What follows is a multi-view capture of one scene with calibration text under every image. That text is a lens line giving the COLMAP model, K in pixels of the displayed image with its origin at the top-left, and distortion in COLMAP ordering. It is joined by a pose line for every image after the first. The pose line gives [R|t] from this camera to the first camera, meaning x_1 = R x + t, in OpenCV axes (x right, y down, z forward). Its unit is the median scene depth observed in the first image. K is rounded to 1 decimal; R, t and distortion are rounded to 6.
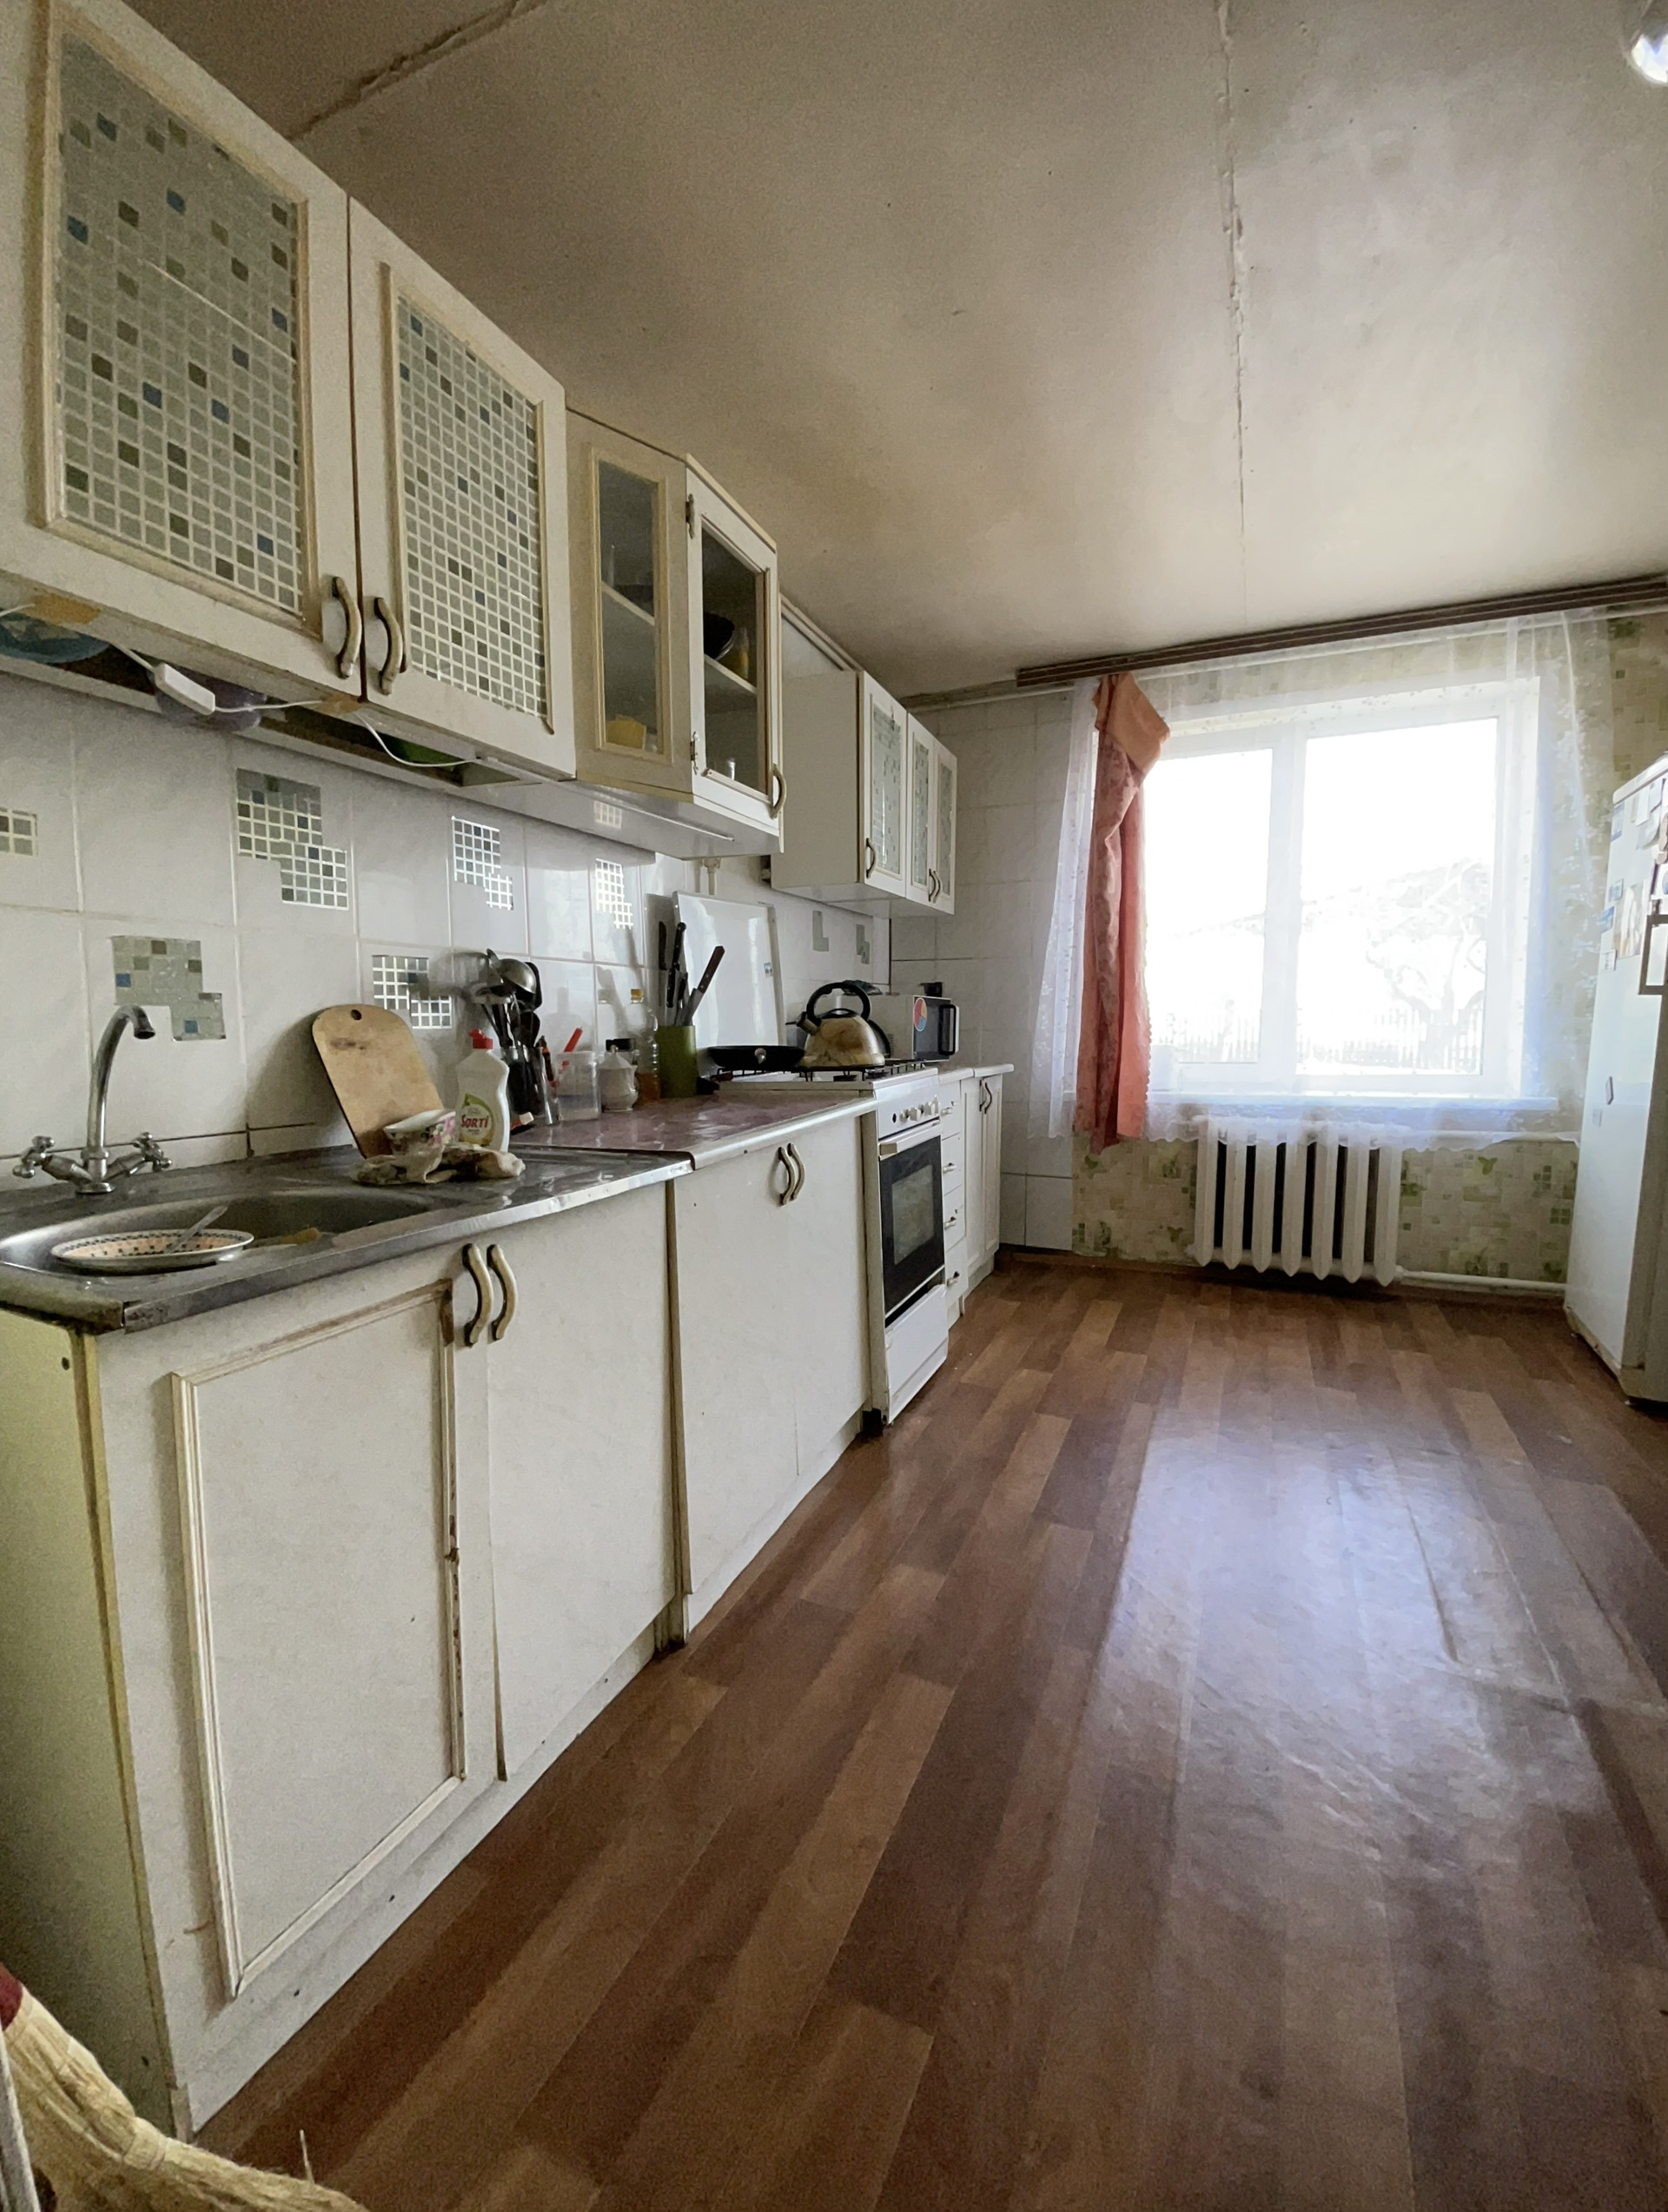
lens RADIAL K [[878.2, 0, 844.3], [0, 878.2, 1111.0], [0, 0, 1]] dist [-0.003510, -0.010758]
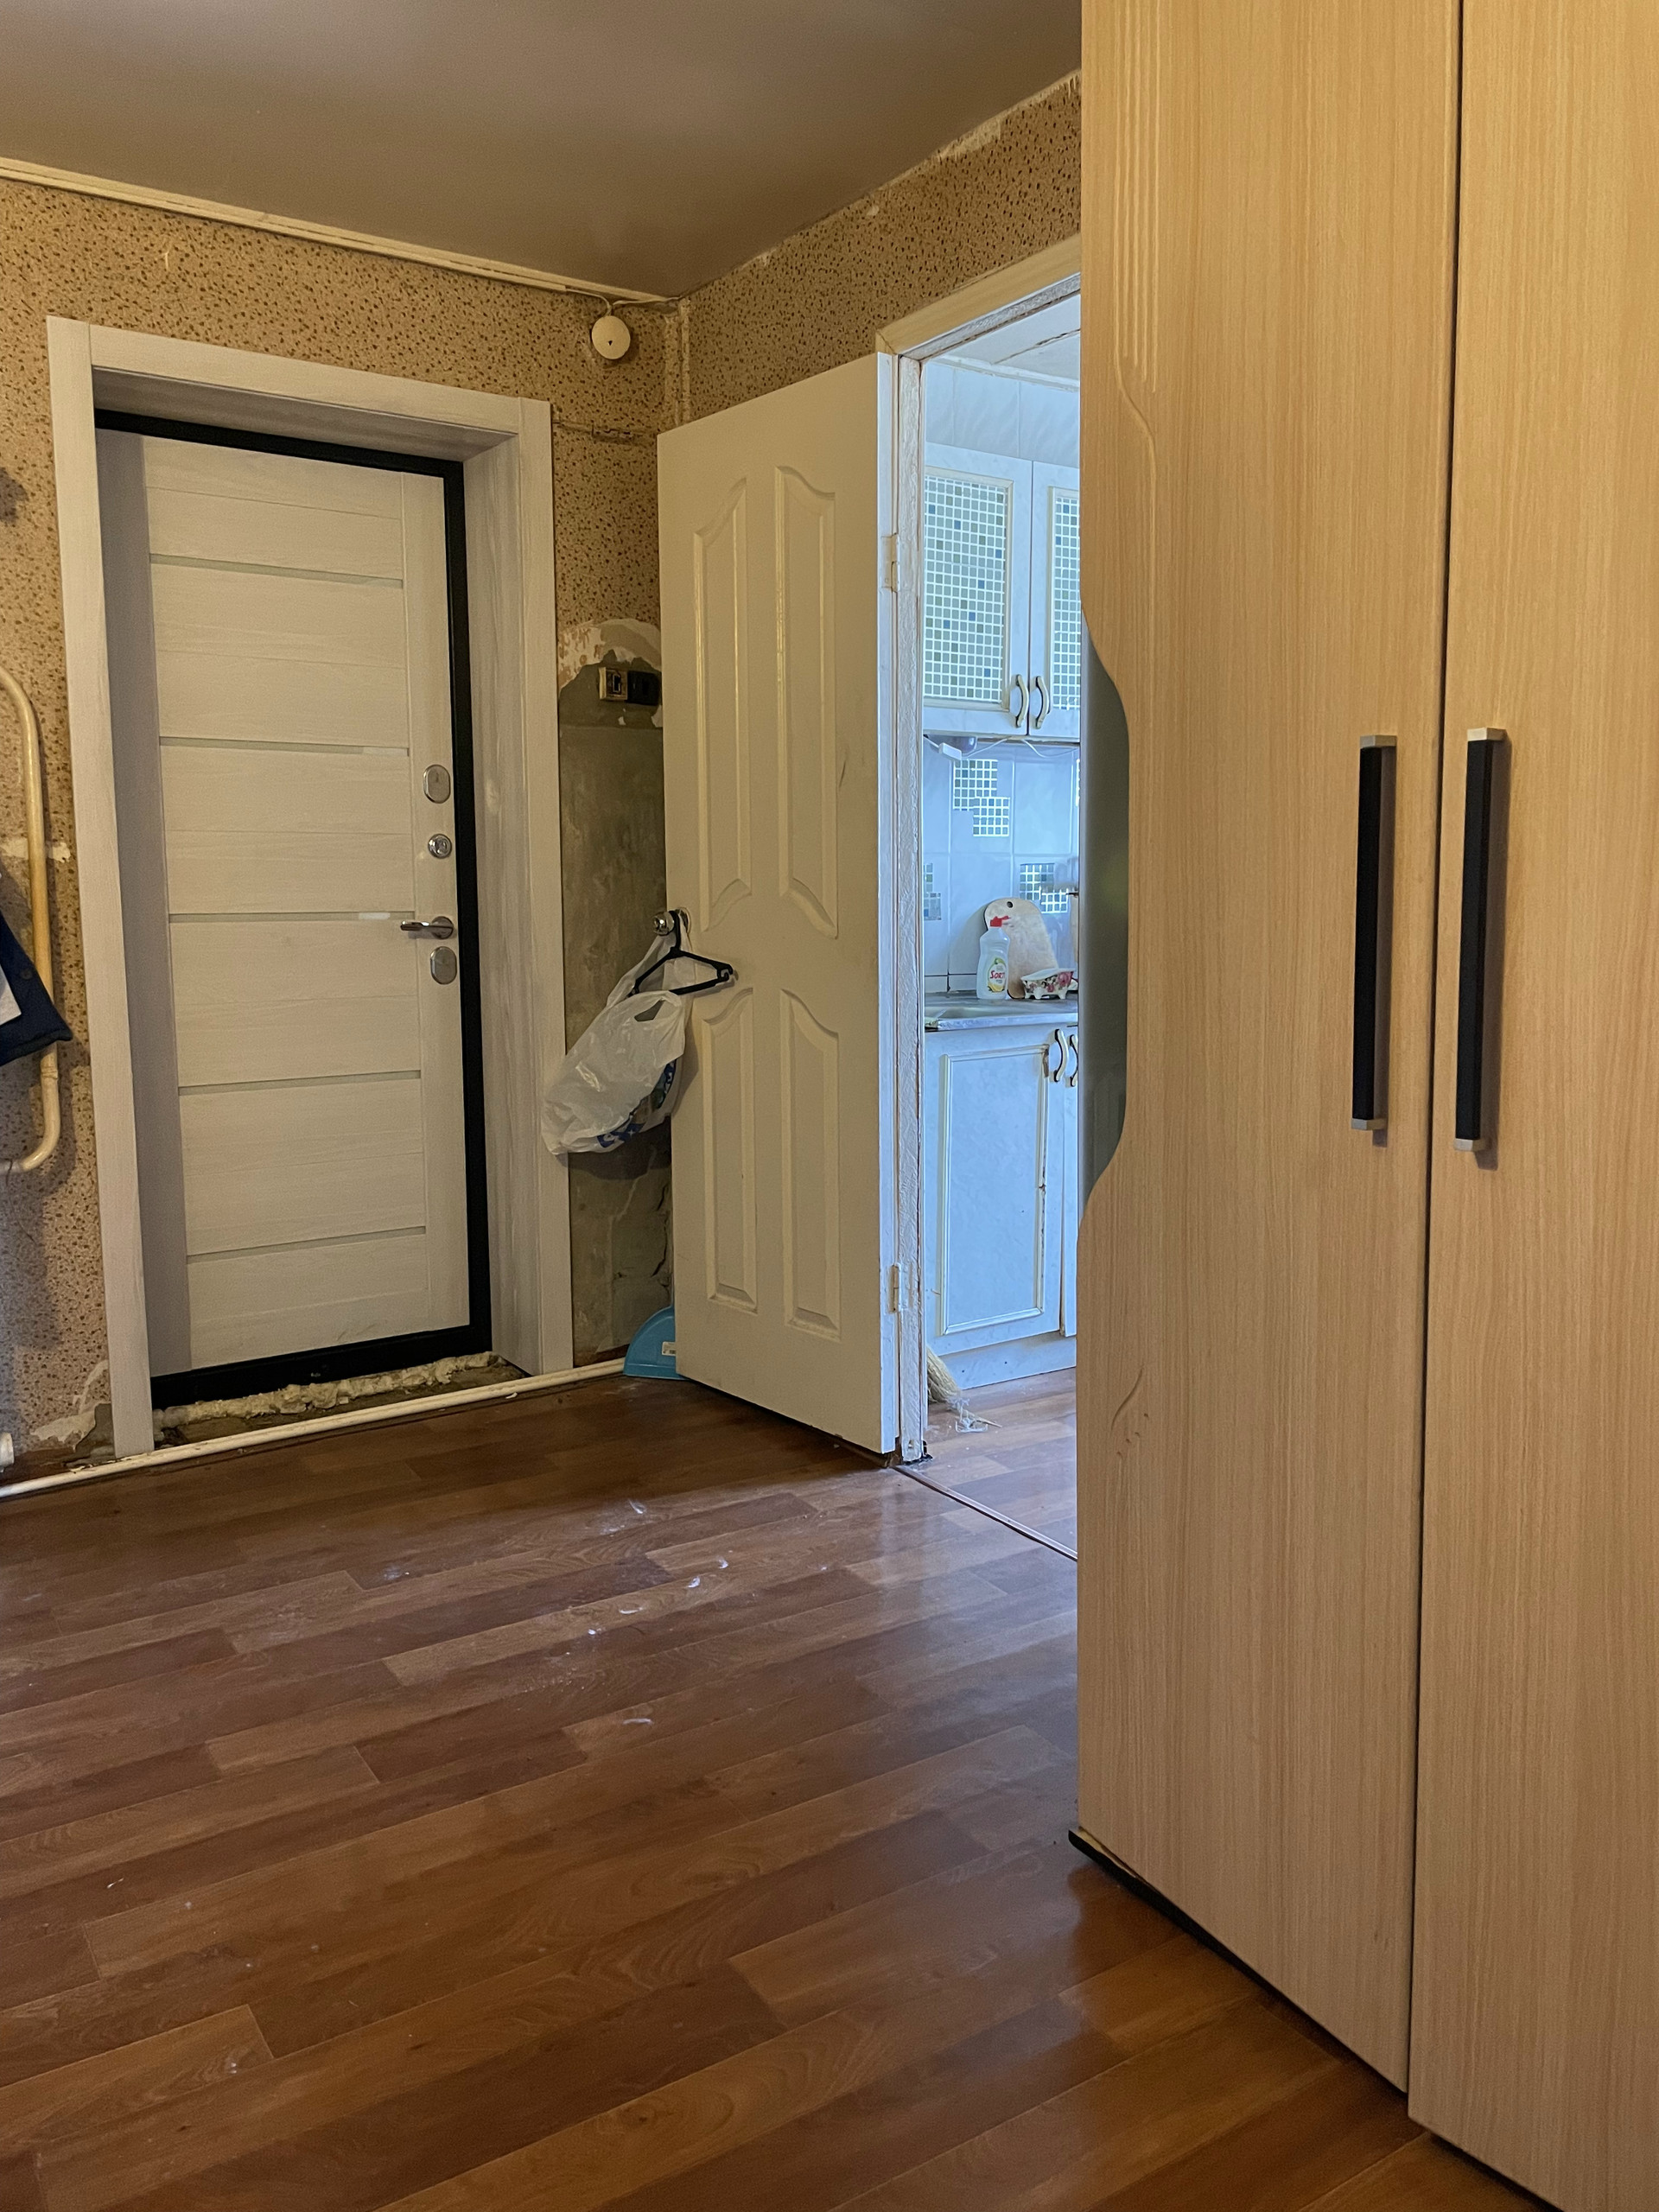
lens RADIAL K [[1675.0, 0, 831.0], [0, 1675.0, 1105.5], [0, 0, 1]] dist [0.005405, -0.017197]
pose [[0.833714, 0.078603, -0.546573, 1.059567], [-0.057831, 0.996803, 0.055139, 0.126651], [0.549159, -0.014361, 0.835594, -2.116633]]
